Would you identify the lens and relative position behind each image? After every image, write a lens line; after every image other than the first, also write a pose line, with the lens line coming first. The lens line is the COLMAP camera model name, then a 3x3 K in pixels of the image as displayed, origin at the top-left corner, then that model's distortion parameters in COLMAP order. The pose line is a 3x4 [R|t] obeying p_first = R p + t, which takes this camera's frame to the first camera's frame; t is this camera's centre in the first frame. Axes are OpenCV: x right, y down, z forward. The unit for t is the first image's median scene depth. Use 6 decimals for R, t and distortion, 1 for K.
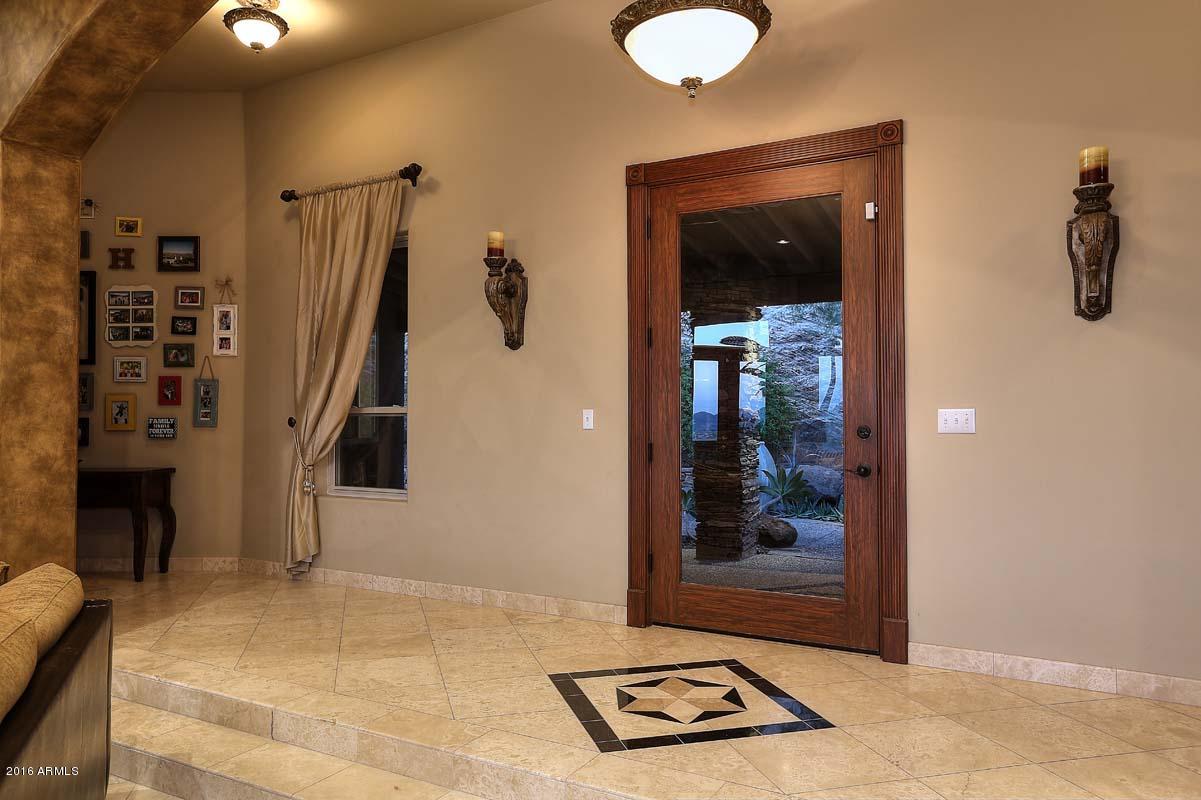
lens RADIAL K [[808.6, 0, 600.5], [0, 808.6, 400.0], [0, 0, 1]] dist [-0.003730, 0.001043]
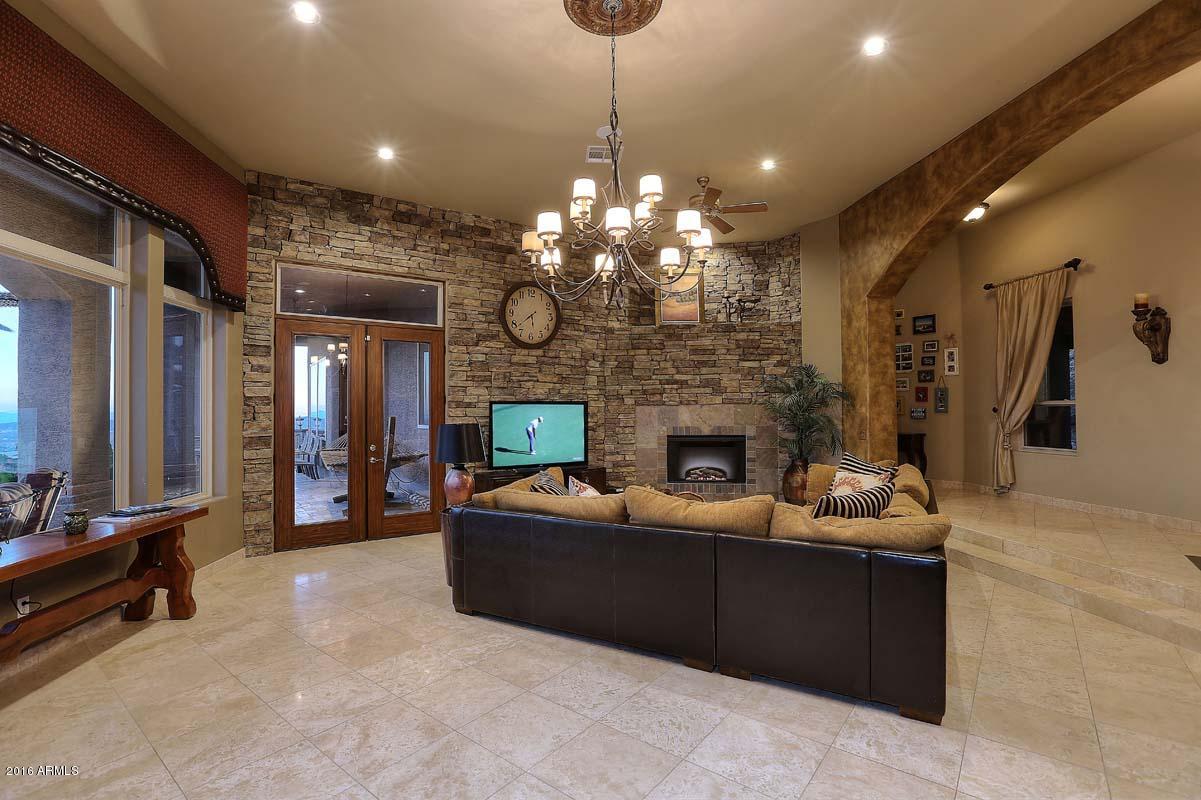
lens RADIAL K [[537.4, 0, 600.5], [0, 537.4, 400.0], [0, 0, 1]] dist [-0.046610, 0.014576]
pose [[0.570755, -0.017246, -0.820939, 0.089645], [0.022912, 0.999725, -0.005072, -0.010186], [0.820801, -0.015915, 0.570993, -0.427944]]
